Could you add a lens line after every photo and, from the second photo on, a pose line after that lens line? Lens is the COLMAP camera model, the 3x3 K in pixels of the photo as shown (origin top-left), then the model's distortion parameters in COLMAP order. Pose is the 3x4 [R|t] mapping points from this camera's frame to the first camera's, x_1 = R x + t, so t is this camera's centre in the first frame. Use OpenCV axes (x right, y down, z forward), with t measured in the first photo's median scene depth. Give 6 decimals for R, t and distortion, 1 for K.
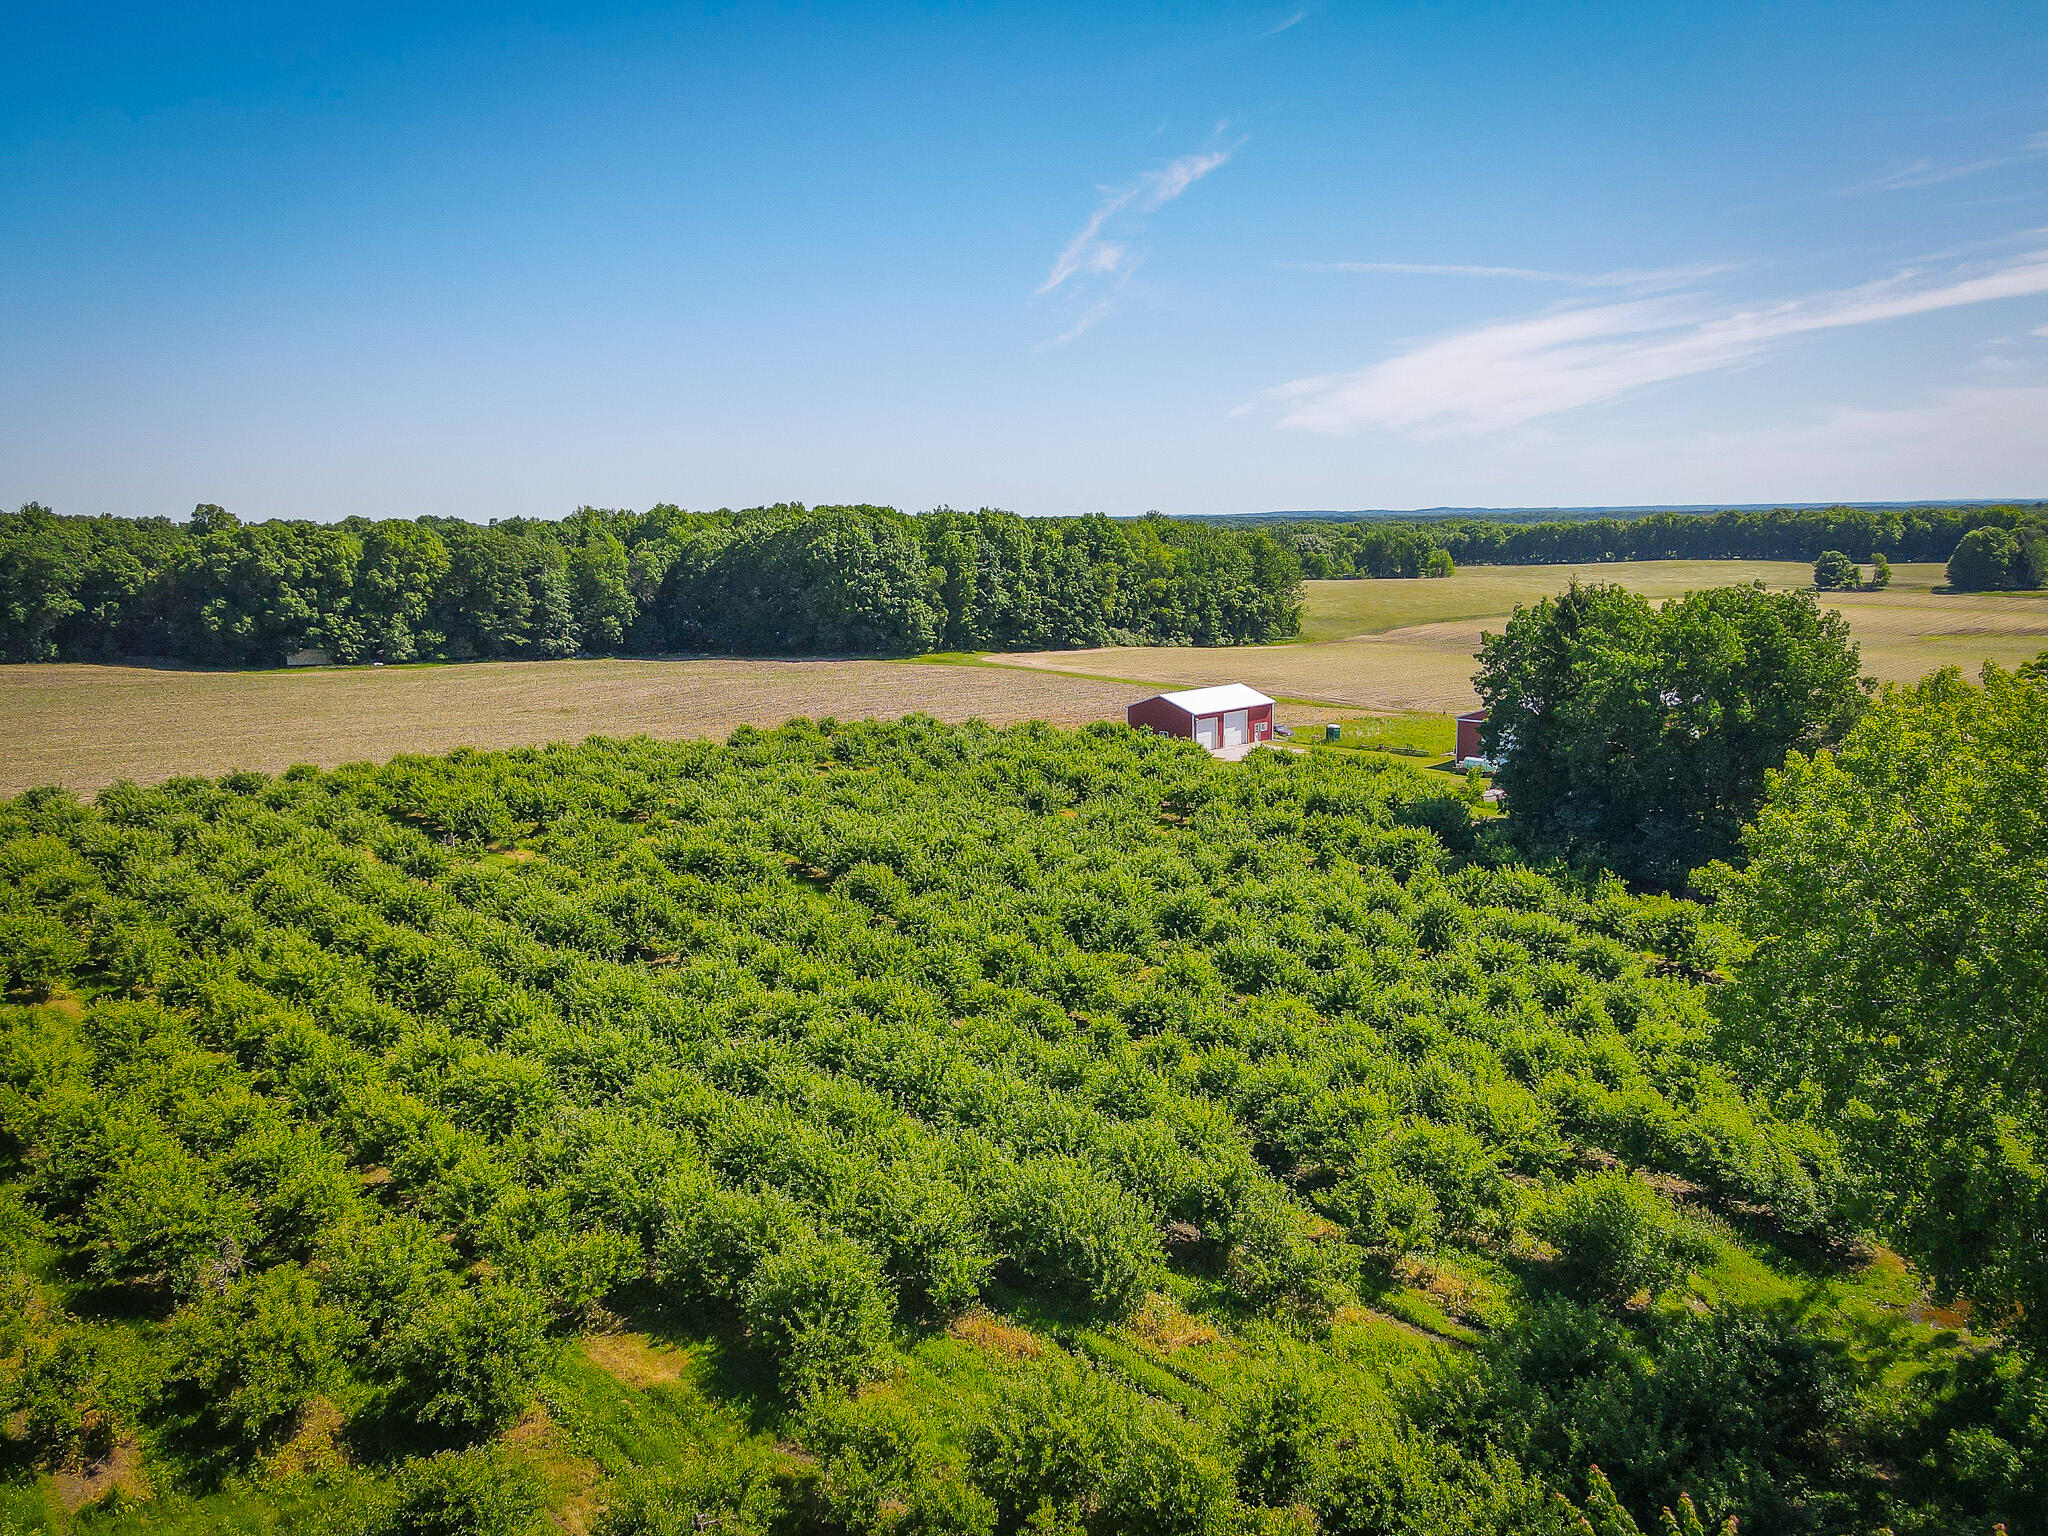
lens RADIAL K [[1497.8, 0, 1024.5], [0, 1497.8, 764.4], [0, 0, 1]] dist [0.023352, -0.002645]
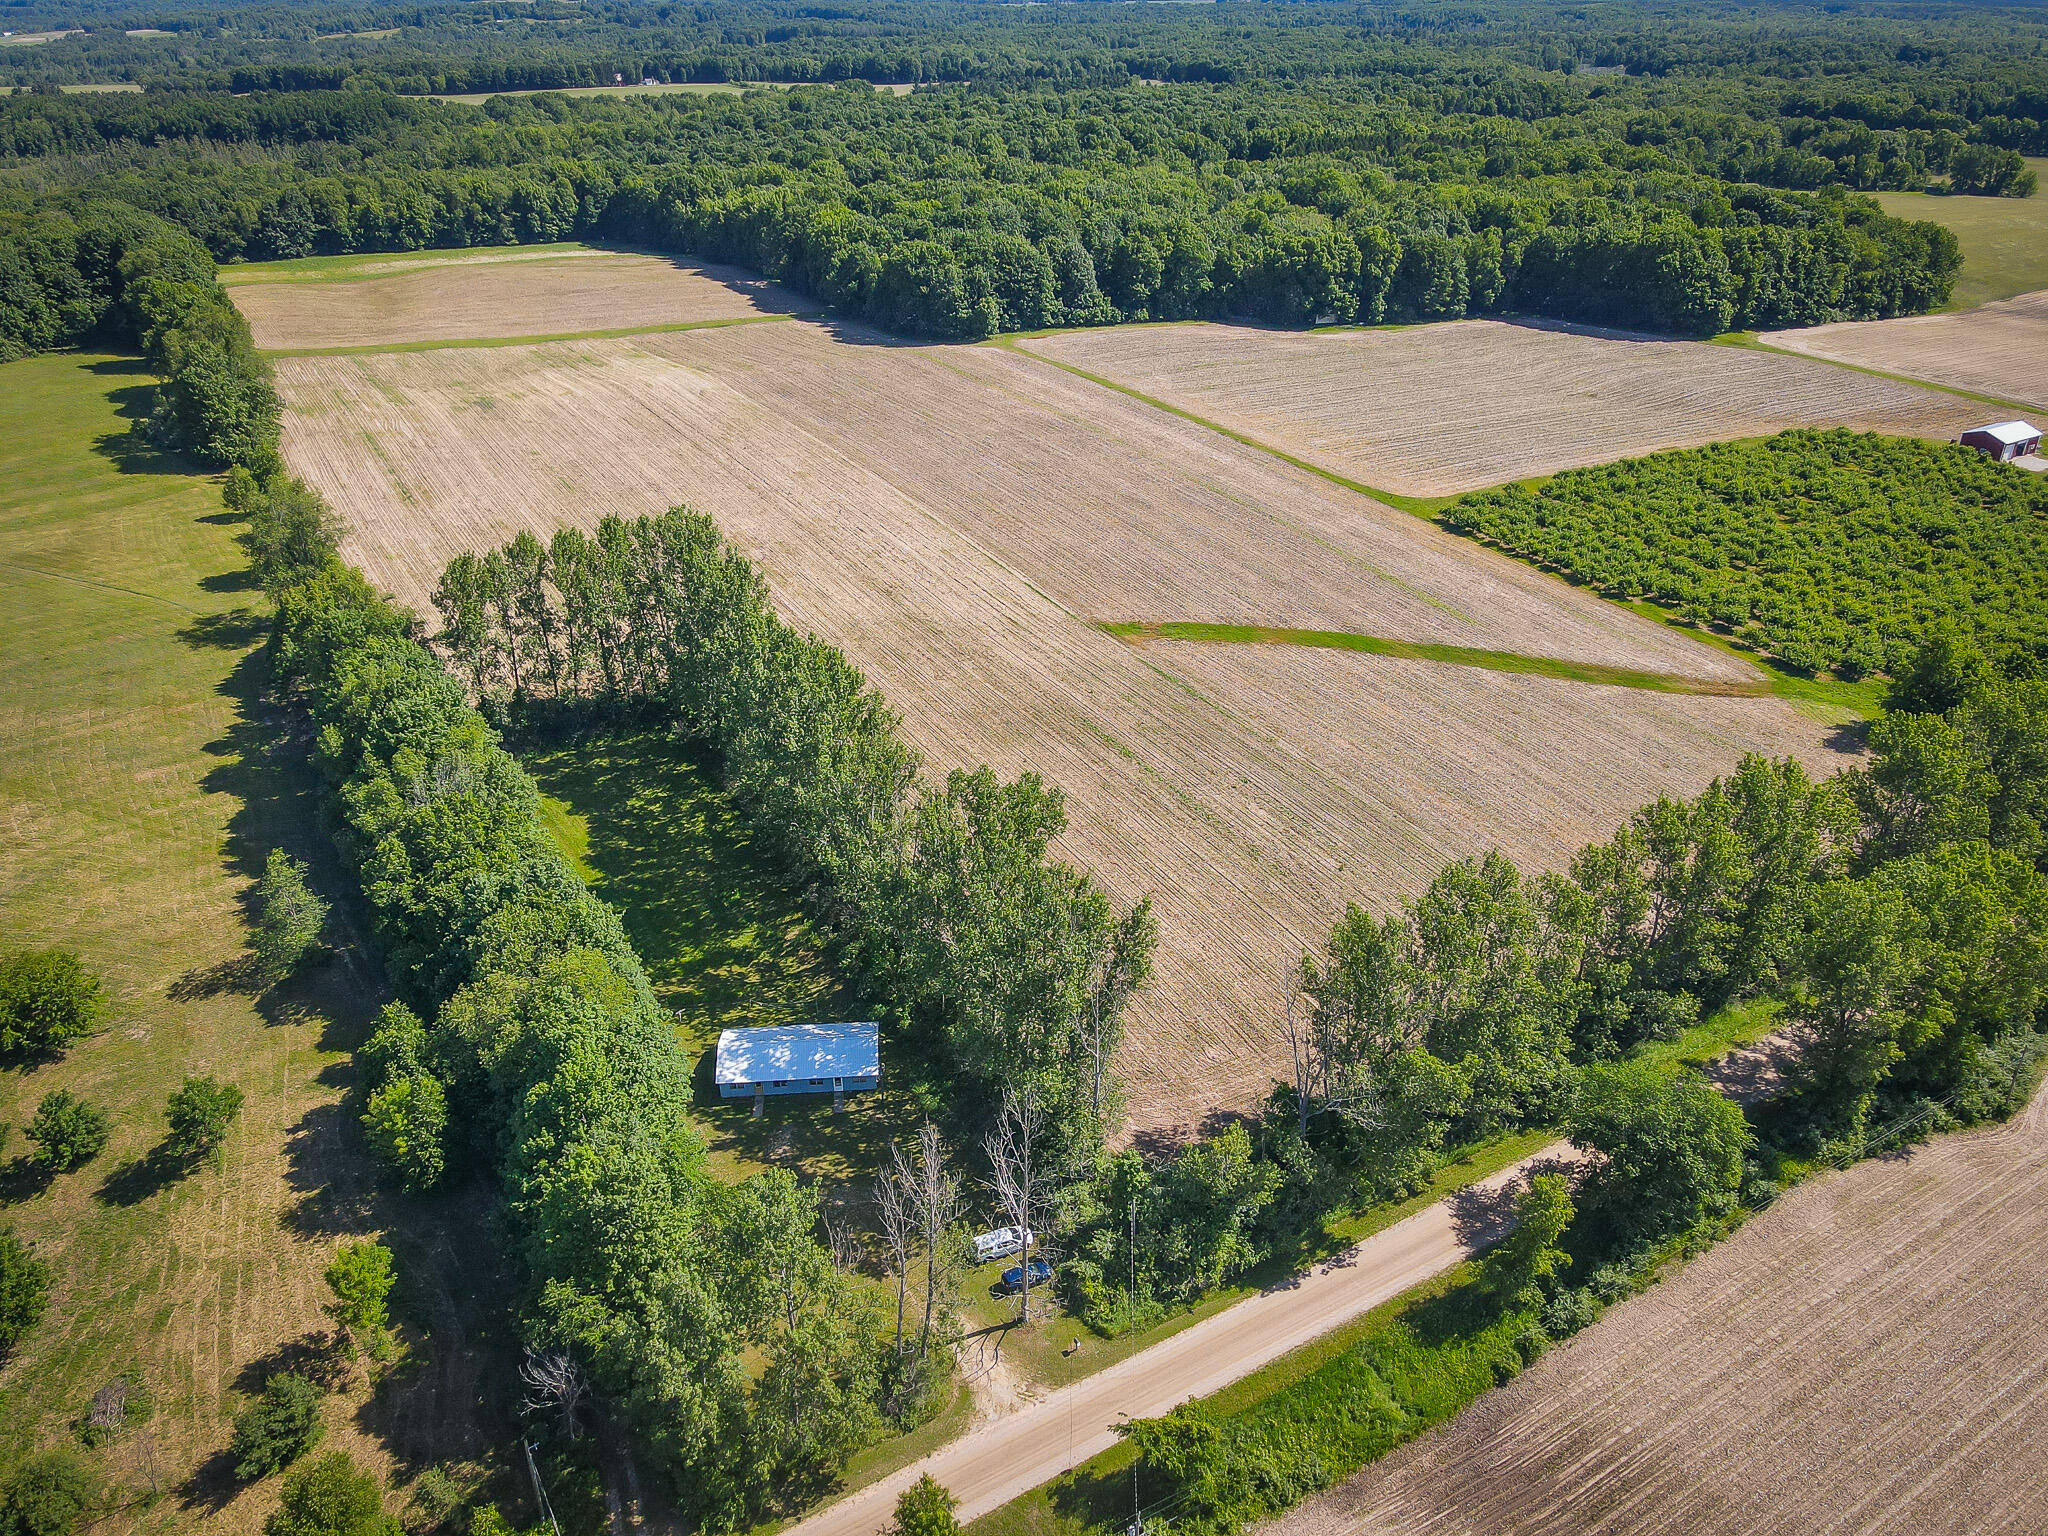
lens RADIAL K [[1497.8, 0, 1032.1], [0, 1497.8, 776.3], [0, 0, 1]] dist [0.023352, -0.002645]
pose [[0.979256, 0.111203, -0.169386, -0.448457], [-0.047851, 0.939219, 0.339968, -0.141714], [0.196896, -0.324810, 0.925057, -0.733438]]
